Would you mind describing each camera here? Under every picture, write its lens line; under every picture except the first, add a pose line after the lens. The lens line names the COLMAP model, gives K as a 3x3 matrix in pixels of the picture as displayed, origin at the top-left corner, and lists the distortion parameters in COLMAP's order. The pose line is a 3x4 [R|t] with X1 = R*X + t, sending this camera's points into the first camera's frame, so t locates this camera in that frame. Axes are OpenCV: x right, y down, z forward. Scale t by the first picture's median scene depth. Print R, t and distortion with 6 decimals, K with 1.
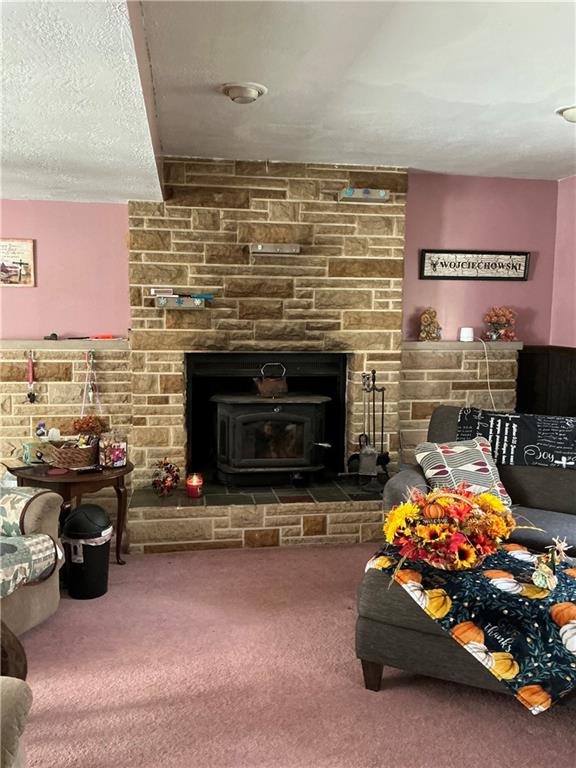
lens RADIAL K [[650.5, 0, 267.2], [0, 650.5, 382.0], [0, 0, 1]] dist [0.065285, -0.112341]
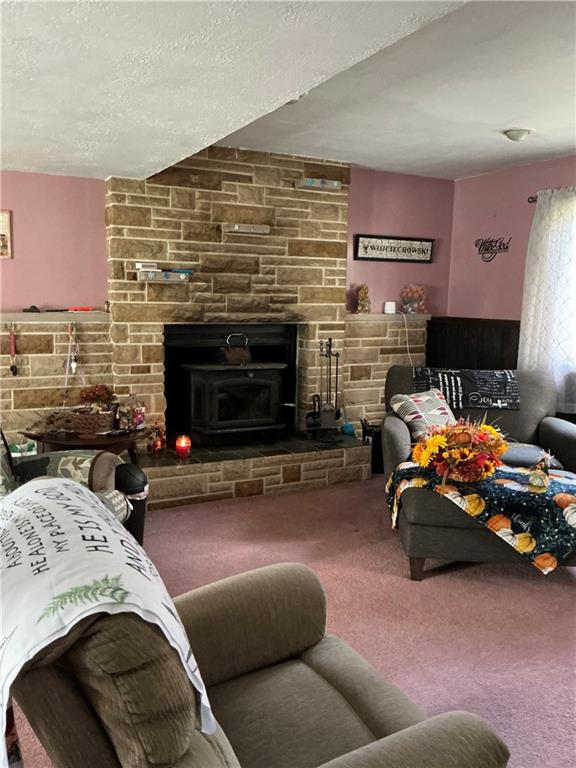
lens RADIAL K [[650.5, 0, 278.3], [0, 650.5, 385.3], [0, 0, 1]] dist [0.065285, -0.112341]
pose [[0.950095, -0.037149, 0.309742, -0.286746], [0.026122, 0.998871, 0.039673, 0.017374], [-0.310867, -0.029602, 0.949992, -0.073446]]
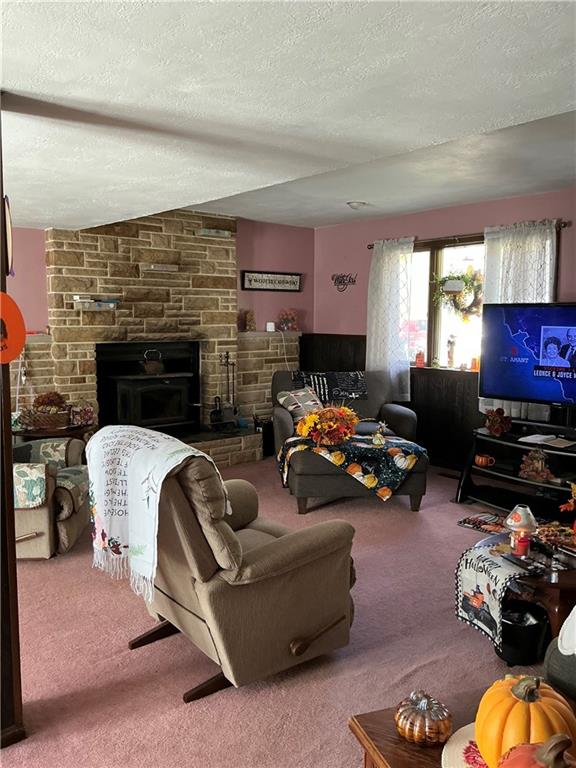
lens RADIAL K [[650.5, 0, 290.6], [0, 650.5, 380.5], [0, 0, 1]] dist [0.065285, -0.112341]
pose [[0.858656, -0.058564, 0.509195, -0.475473], [0.058630, 0.998153, 0.015932, 0.032856], [-0.509188, 0.016174, 0.860504, -0.353662]]
